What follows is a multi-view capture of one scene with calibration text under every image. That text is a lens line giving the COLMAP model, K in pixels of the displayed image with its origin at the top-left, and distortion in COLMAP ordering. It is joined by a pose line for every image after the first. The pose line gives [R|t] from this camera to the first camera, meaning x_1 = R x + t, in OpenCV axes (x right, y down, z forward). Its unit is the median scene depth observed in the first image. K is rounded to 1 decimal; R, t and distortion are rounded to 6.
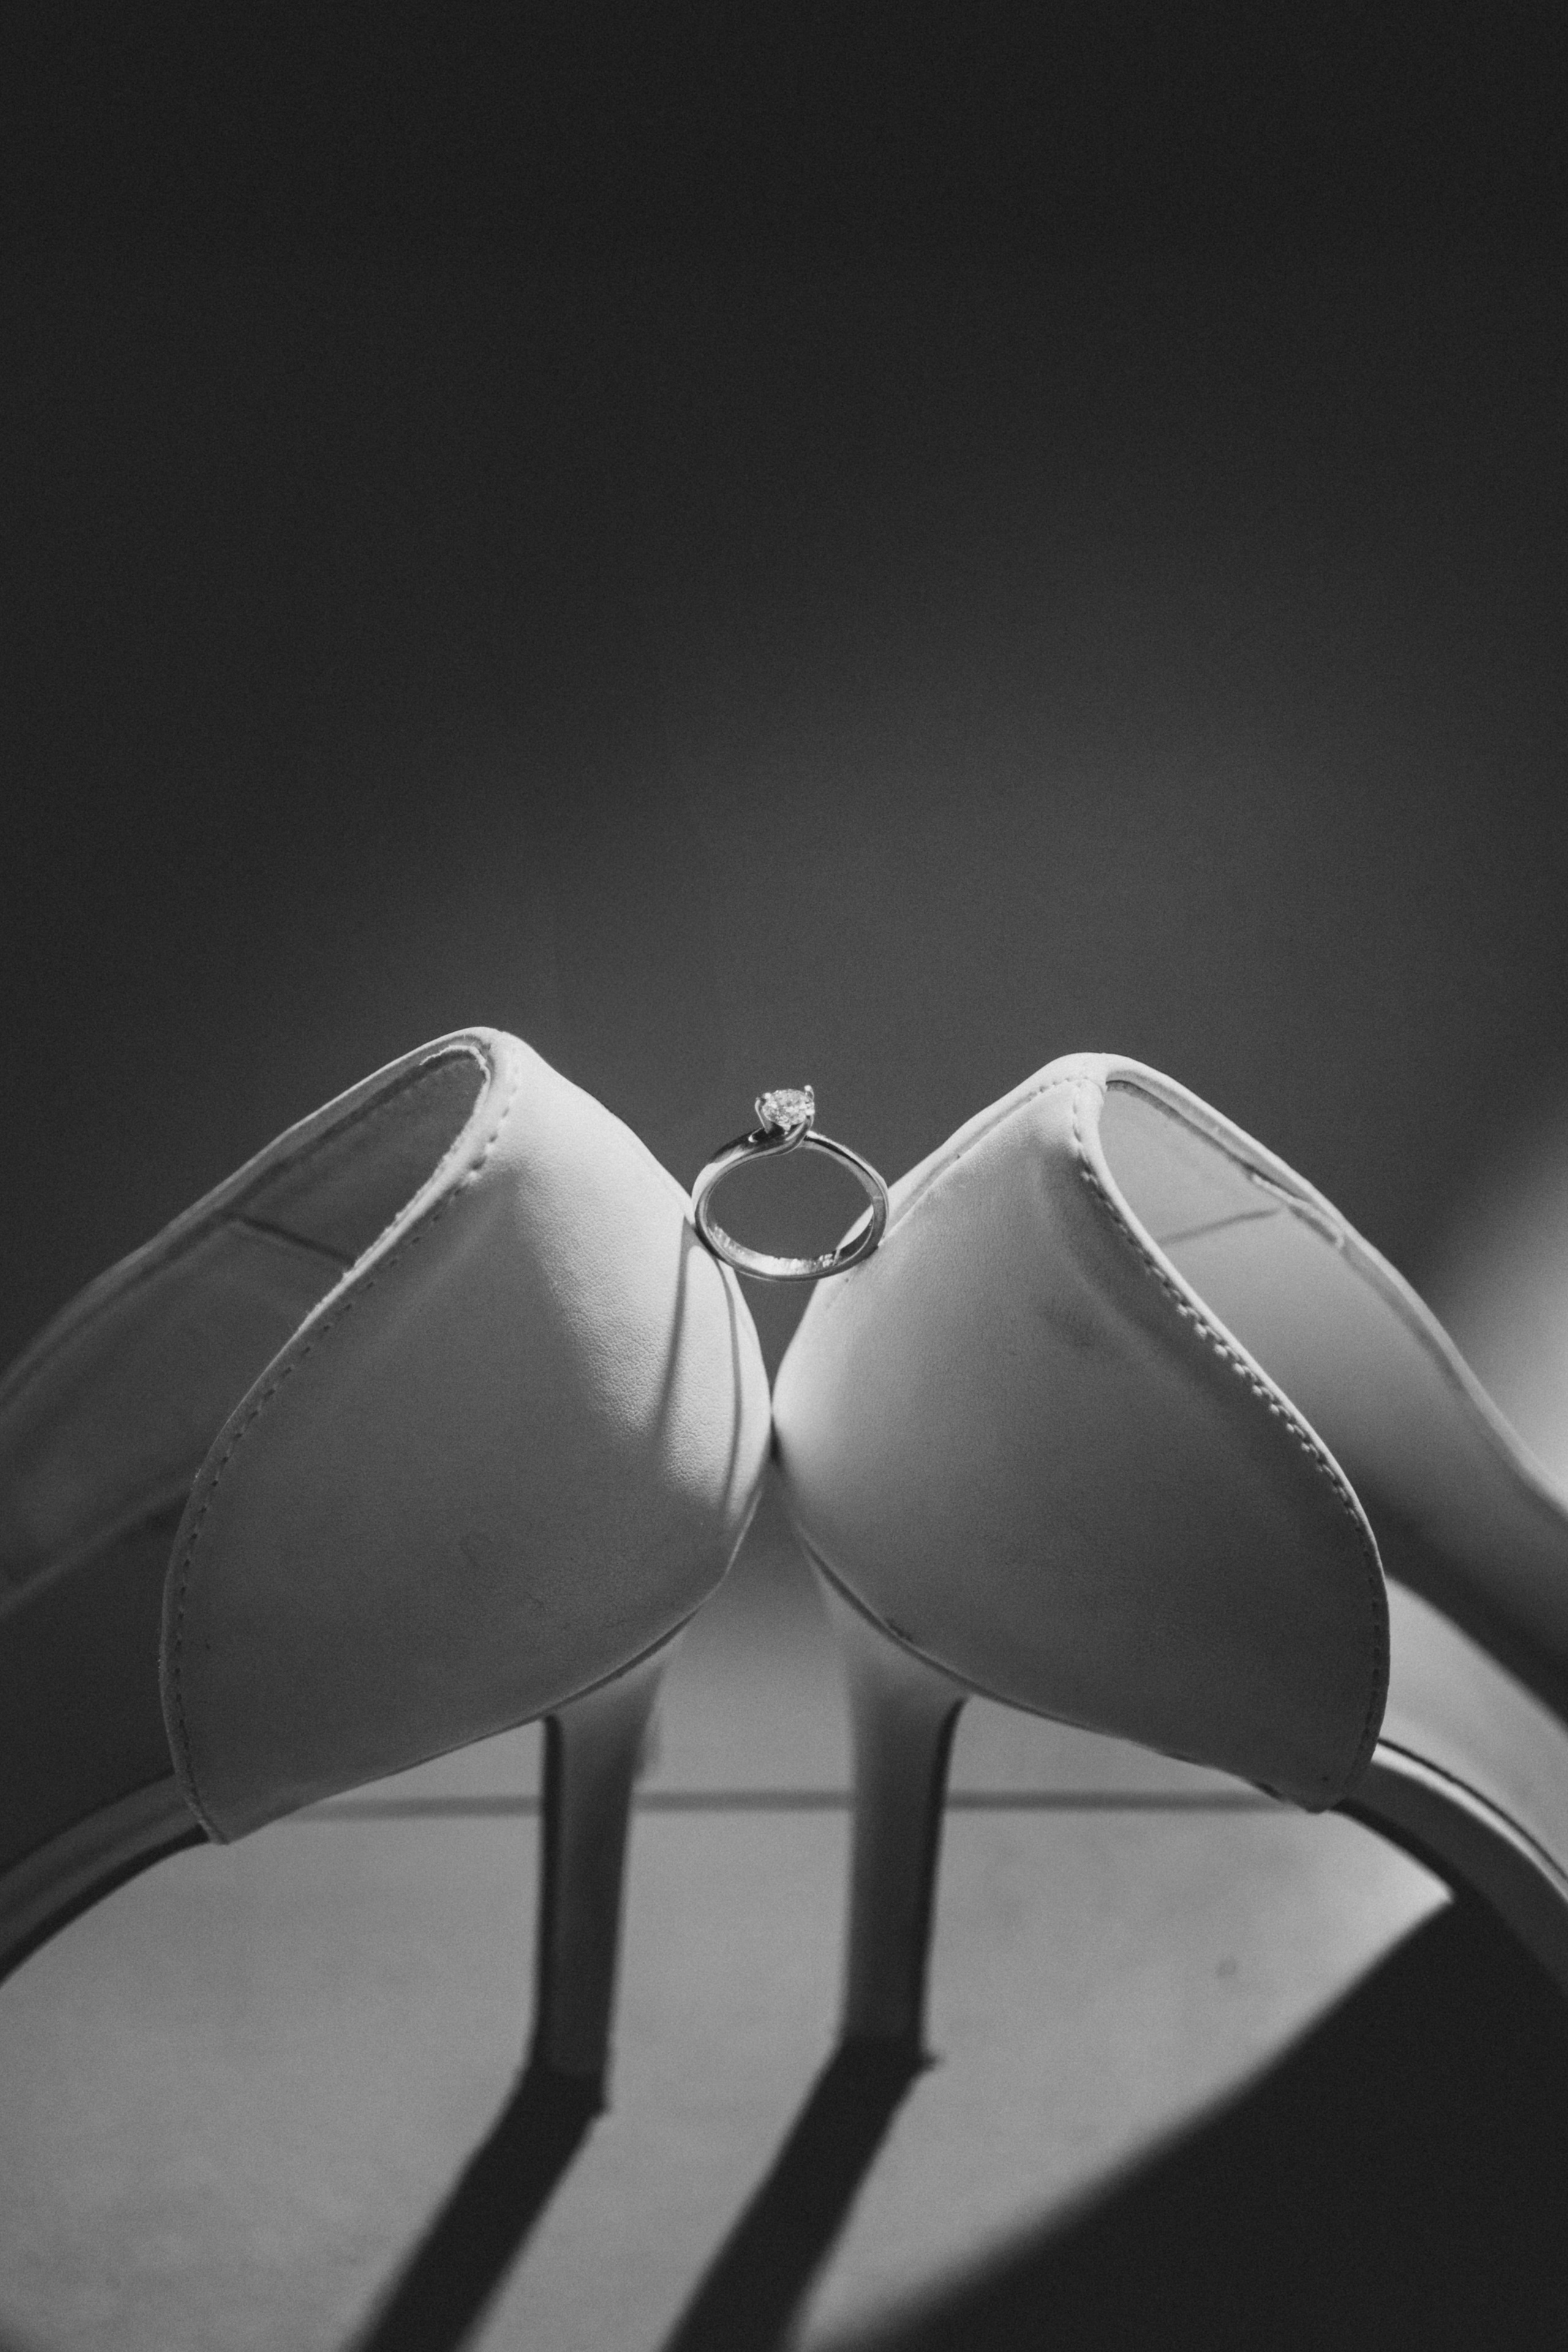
lens RADIAL K [[5011.6, 0, 784.2], [0, 5011.6, 1175.7], [0, 0, 1]] dist [0.306433, 0.000000]
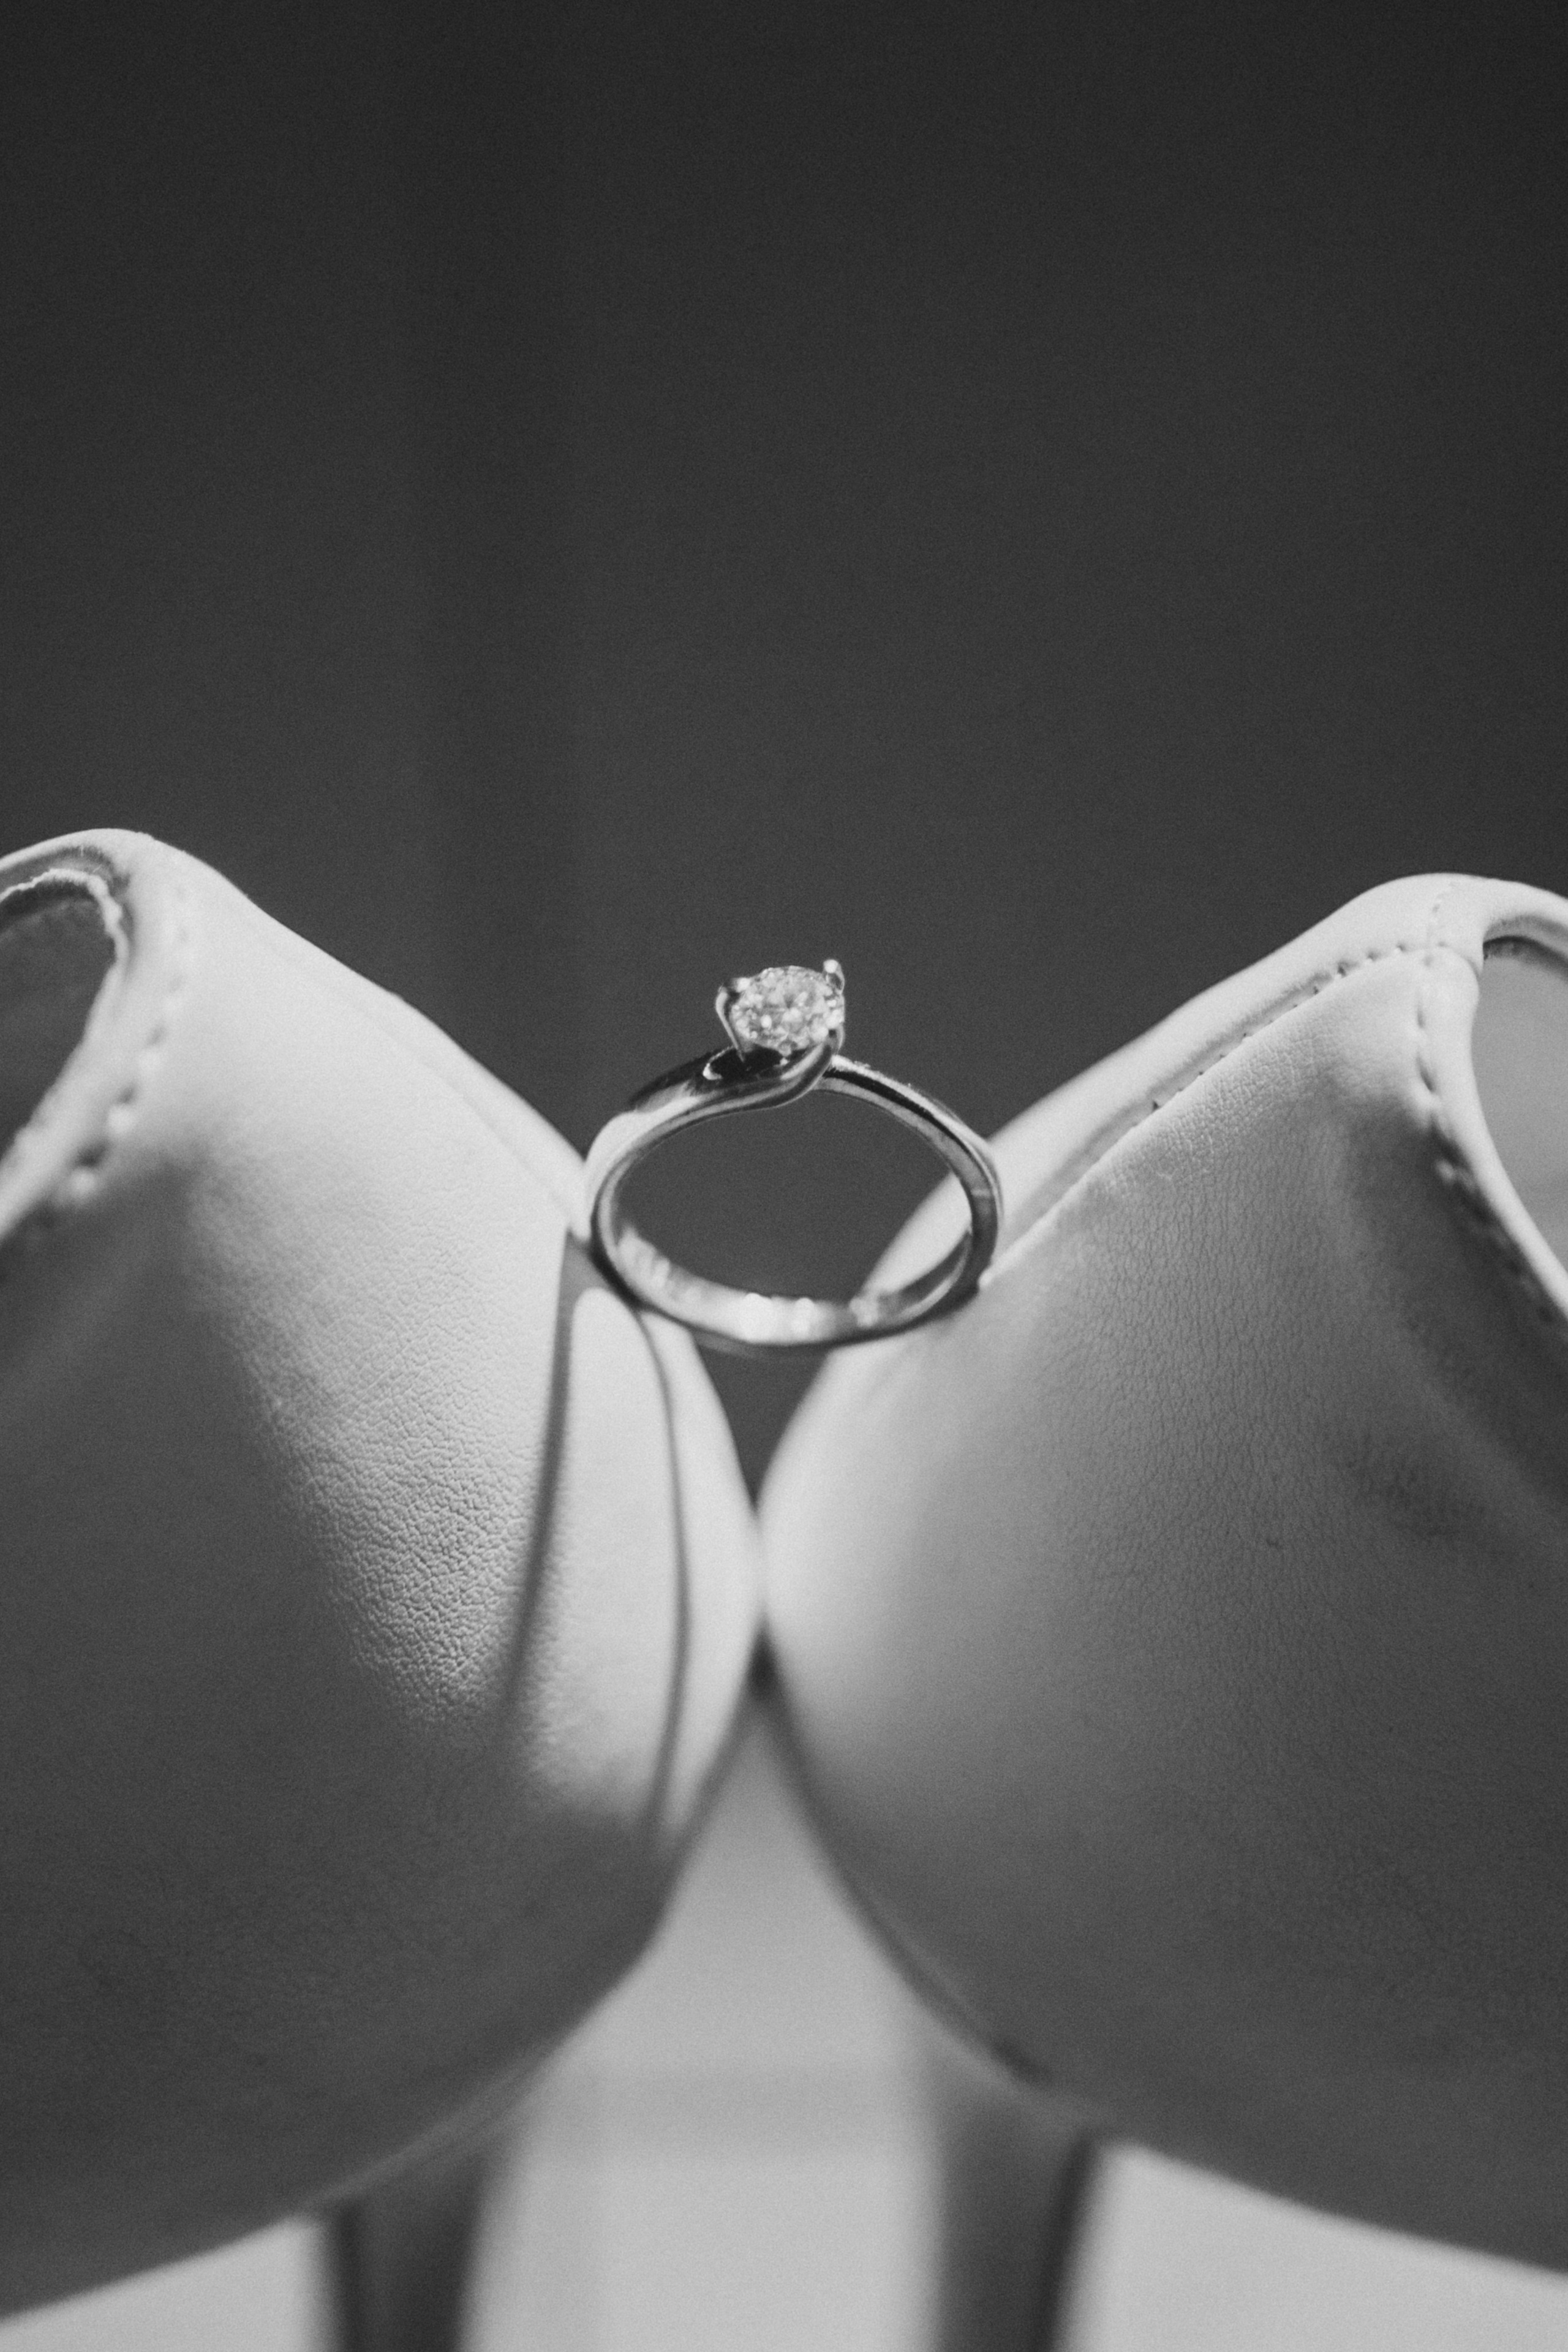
lens RADIAL K [[5011.6, 0, 741.1], [0, 5011.6, 1193.5], [0, 0, 1]] dist [0.306433, 0.000000]
pose [[0.999899, 0.002391, -0.014041, 0.002943], [-0.000824, 0.993867, 0.110576, -0.047488], [0.014219, -0.110553, 0.993768, 0.539951]]
